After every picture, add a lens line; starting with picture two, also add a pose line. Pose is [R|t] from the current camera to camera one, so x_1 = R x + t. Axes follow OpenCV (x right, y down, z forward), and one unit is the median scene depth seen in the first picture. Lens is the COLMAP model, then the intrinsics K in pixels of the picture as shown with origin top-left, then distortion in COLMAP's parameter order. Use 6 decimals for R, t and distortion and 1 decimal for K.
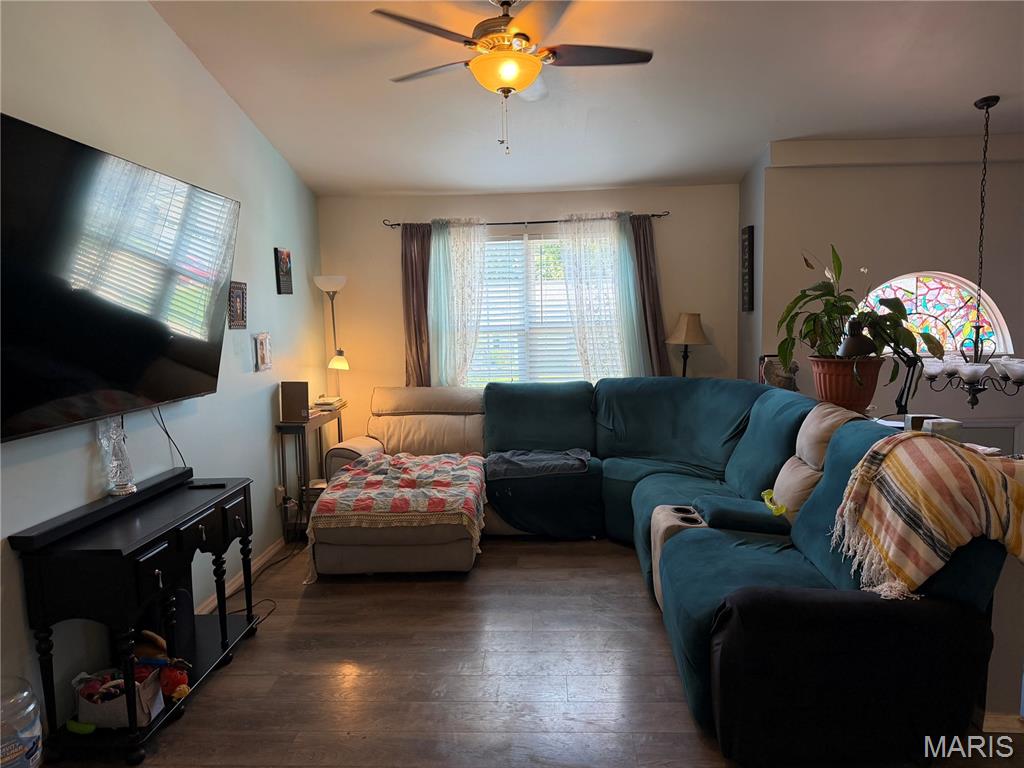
lens RADIAL K [[706.0, 0, 512.0], [0, 706.0, 384.0], [0, 0, 1]] dist [0.114756, -0.156407]
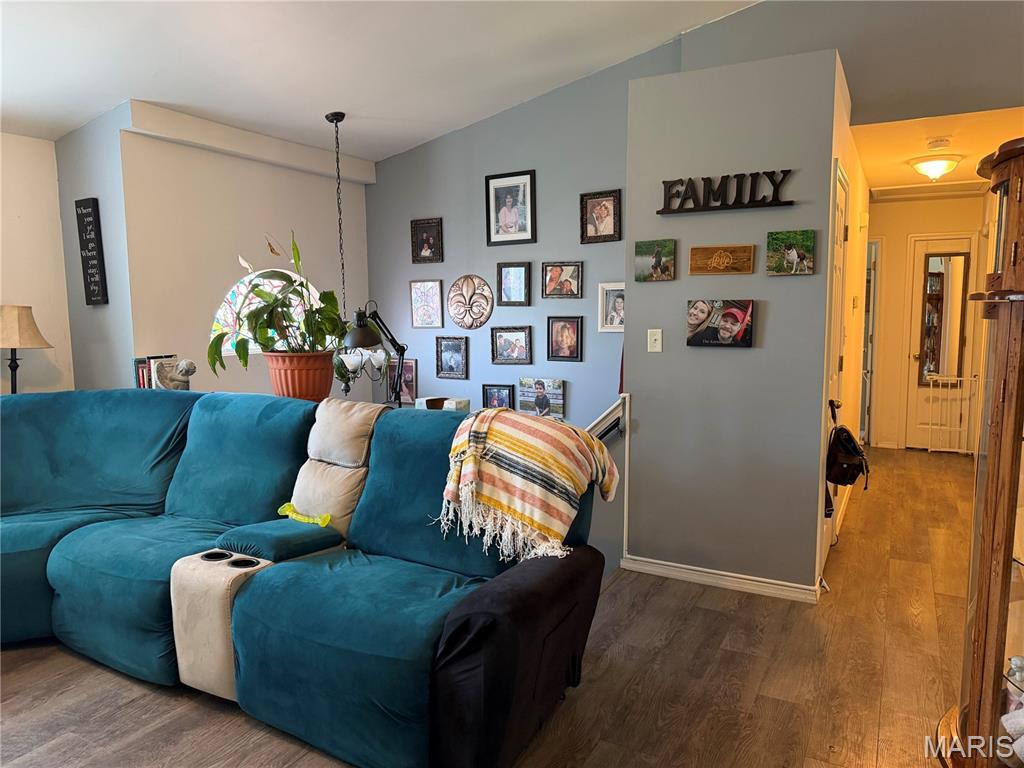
lens RADIAL K [[716.7, 0, 512.0], [0, 716.7, 384.0], [0, 0, 1]] dist [0.063988, -0.121765]
pose [[0.436124, -0.078146, 0.896487, -0.406967], [0.088509, 0.995117, 0.043685, -0.016249], [-0.895523, 0.060295, 0.440911, 0.484818]]
